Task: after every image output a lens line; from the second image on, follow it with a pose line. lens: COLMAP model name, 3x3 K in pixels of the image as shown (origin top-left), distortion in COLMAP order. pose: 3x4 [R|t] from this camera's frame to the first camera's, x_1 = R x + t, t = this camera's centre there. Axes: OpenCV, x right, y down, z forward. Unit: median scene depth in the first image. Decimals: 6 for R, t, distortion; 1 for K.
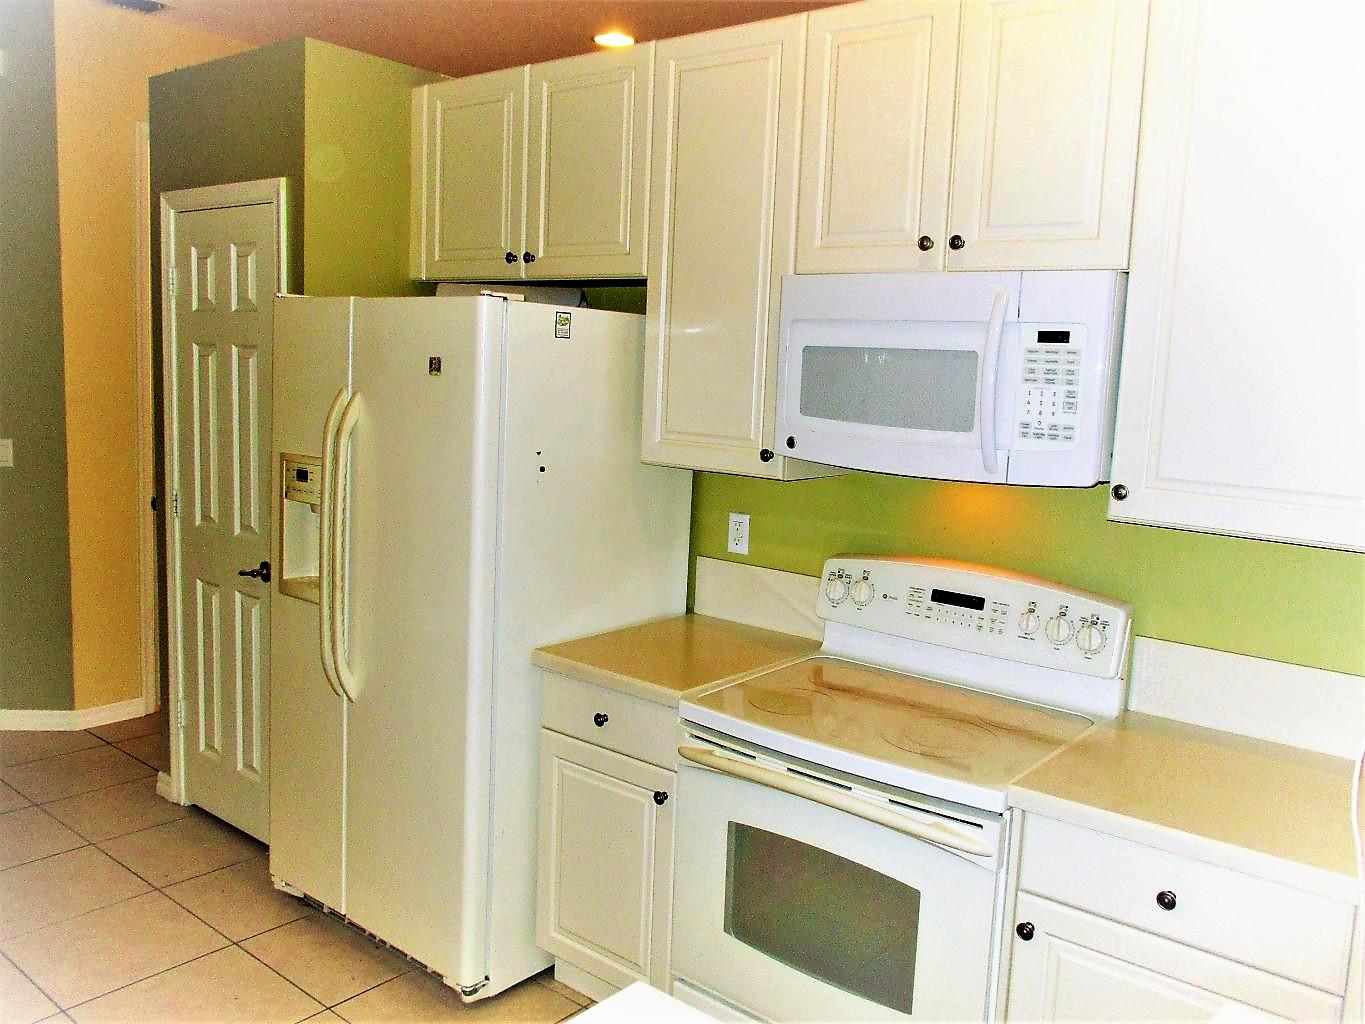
lens RADIAL K [[1125.1, 0, 682.5], [0, 1125.1, 512.0], [0, 0, 1]] dist [-0.040081, 0.014986]
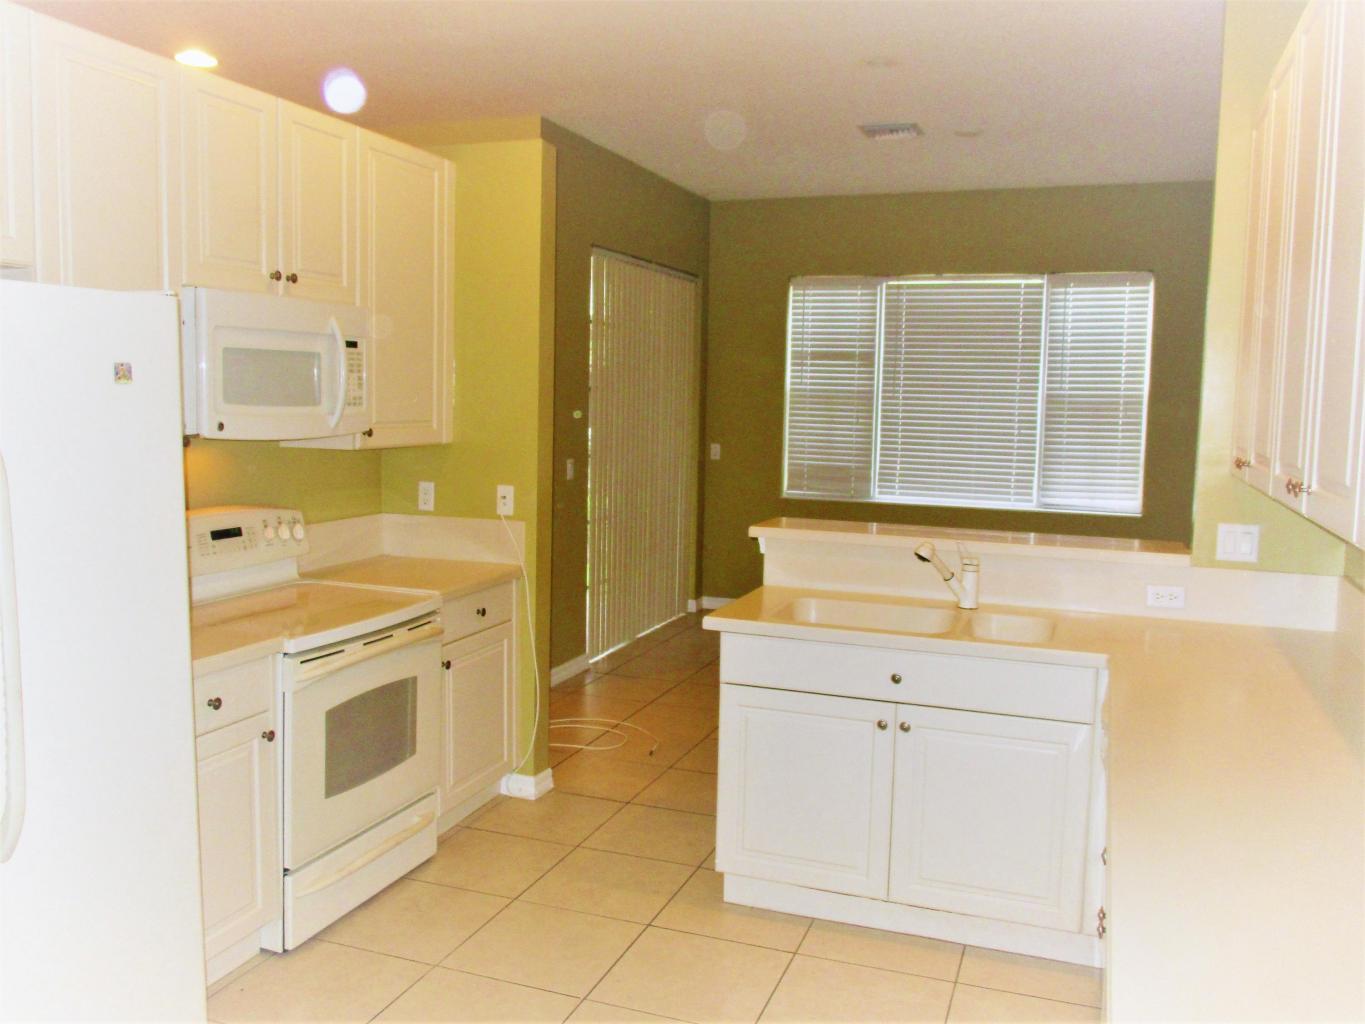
lens RADIAL K [[1125.1, 0, 682.5], [0, 1125.1, 512.0], [0, 0, 1]] dist [-0.040081, 0.014986]
pose [[-0.325850, -0.148630, 0.933665, -1.374361], [0.093999, 0.977579, 0.188426, -0.173000], [-0.940737, 0.149162, -0.304573, 1.034620]]
